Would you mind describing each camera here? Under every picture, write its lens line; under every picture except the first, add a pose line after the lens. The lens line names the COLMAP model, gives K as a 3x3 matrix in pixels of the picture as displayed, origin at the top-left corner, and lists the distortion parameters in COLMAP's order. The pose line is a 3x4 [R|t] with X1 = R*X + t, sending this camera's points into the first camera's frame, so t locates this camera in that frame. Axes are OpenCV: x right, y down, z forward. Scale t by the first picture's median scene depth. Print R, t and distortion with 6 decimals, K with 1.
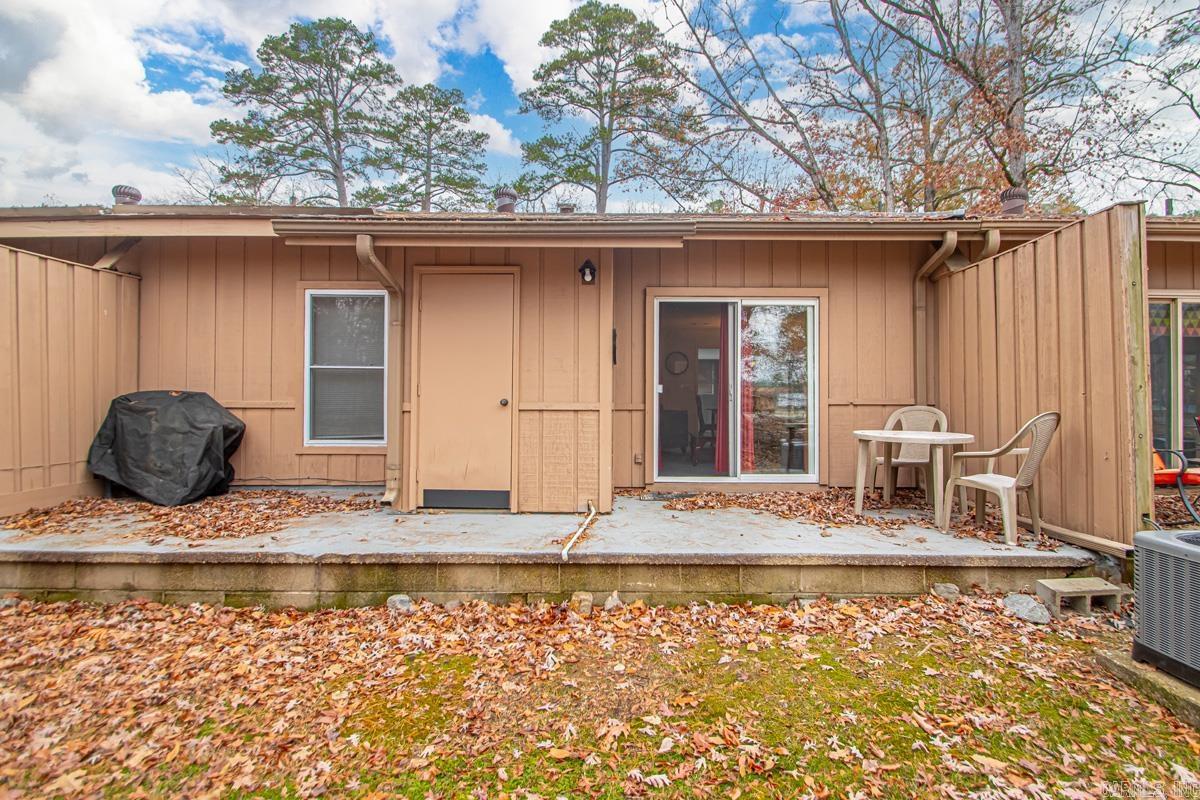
lens RADIAL K [[575.2, 0, 607.1], [0, 575.2, 396.0], [0, 0, 1]] dist [0.036300, -0.022455]
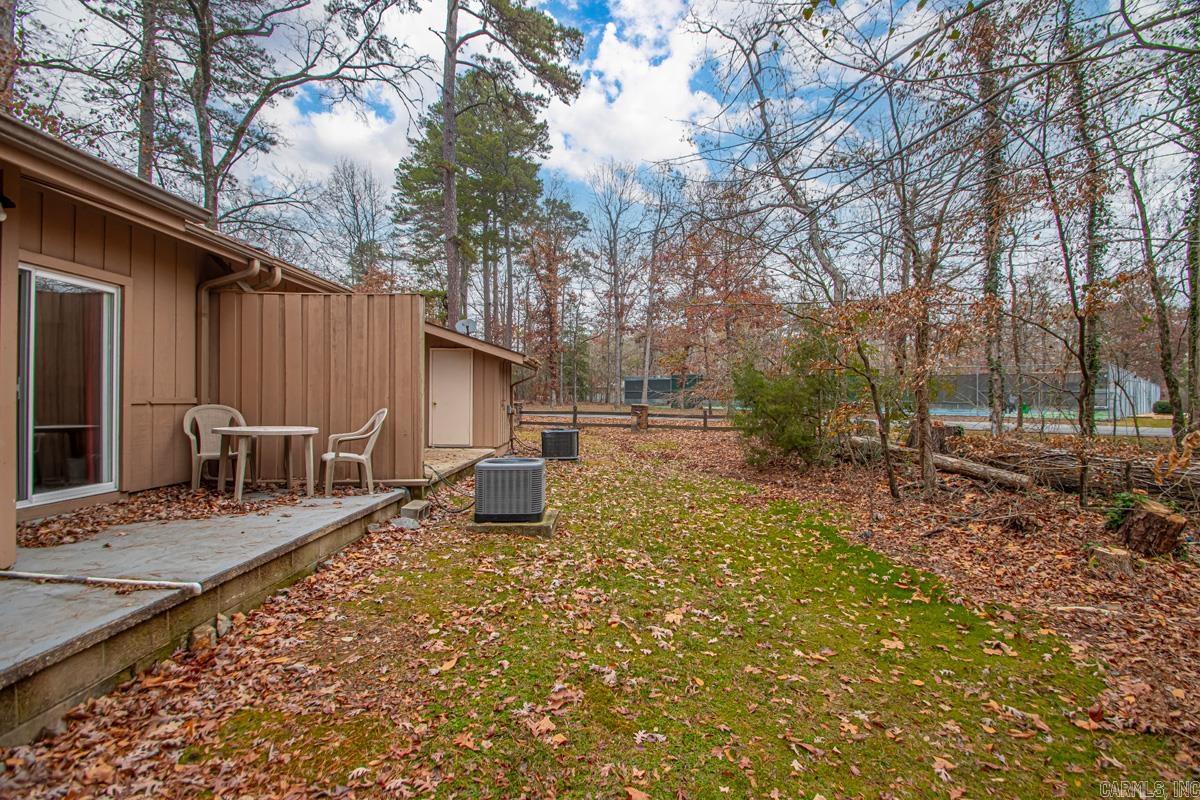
lens RADIAL K [[575.2, 0, 607.1], [0, 575.2, 396.0], [0, 0, 1]] dist [0.036300, -0.022455]
pose [[-0.019320, 0.007232, 0.999787, -0.656720], [-0.018871, 0.999793, -0.007597, -0.005221], [-0.999635, -0.019014, -0.019179, 0.302862]]
